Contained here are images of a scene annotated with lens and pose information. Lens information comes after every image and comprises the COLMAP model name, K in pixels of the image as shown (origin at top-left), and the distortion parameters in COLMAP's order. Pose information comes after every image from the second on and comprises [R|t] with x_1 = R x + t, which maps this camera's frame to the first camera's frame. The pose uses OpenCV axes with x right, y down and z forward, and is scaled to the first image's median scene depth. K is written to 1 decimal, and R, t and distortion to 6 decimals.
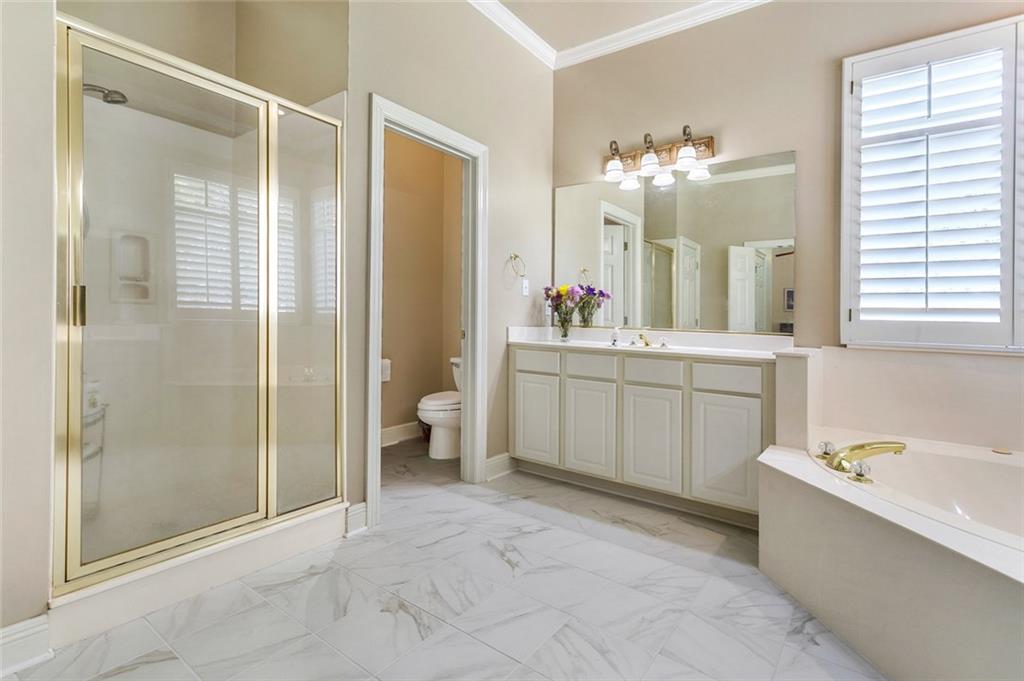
lens RADIAL K [[487.5, 0, 517.4], [0, 487.5, 315.2], [0, 0, 1]] dist [0.004452, 0.000515]
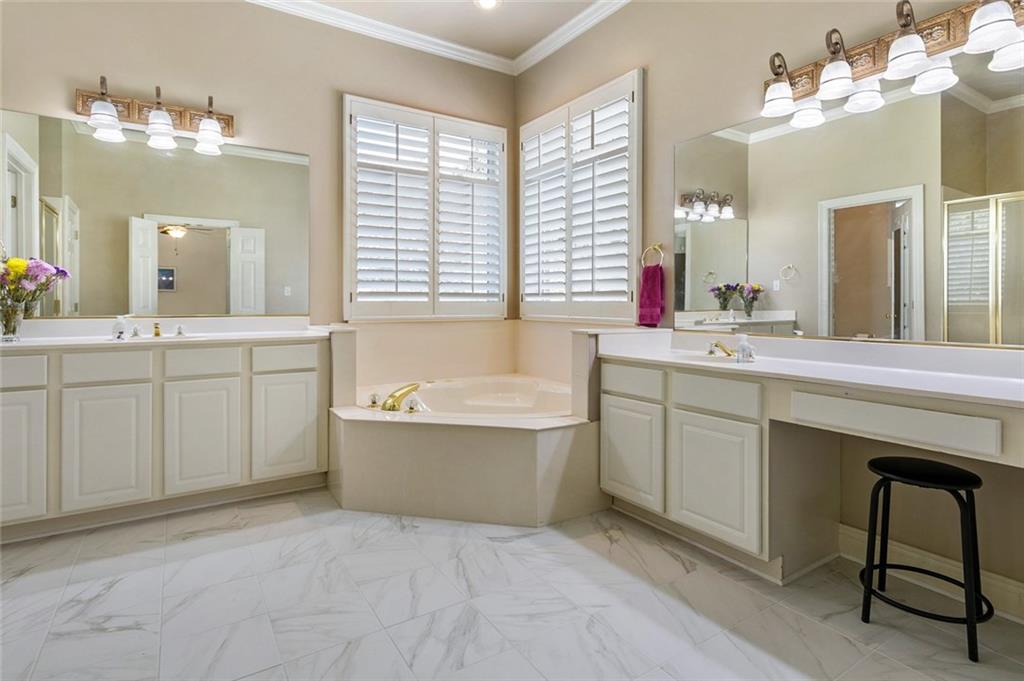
lens RADIAL K [[528.7, 0, 512.5], [0, 528.7, 299.5], [0, 0, 1]] dist [-0.003037, -0.000302]
pose [[0.353971, -0.016164, 0.935117, -0.475187], [0.006780, 0.999869, 0.014716, -0.012773], [-0.935232, 0.001131, 0.354034, 0.120302]]
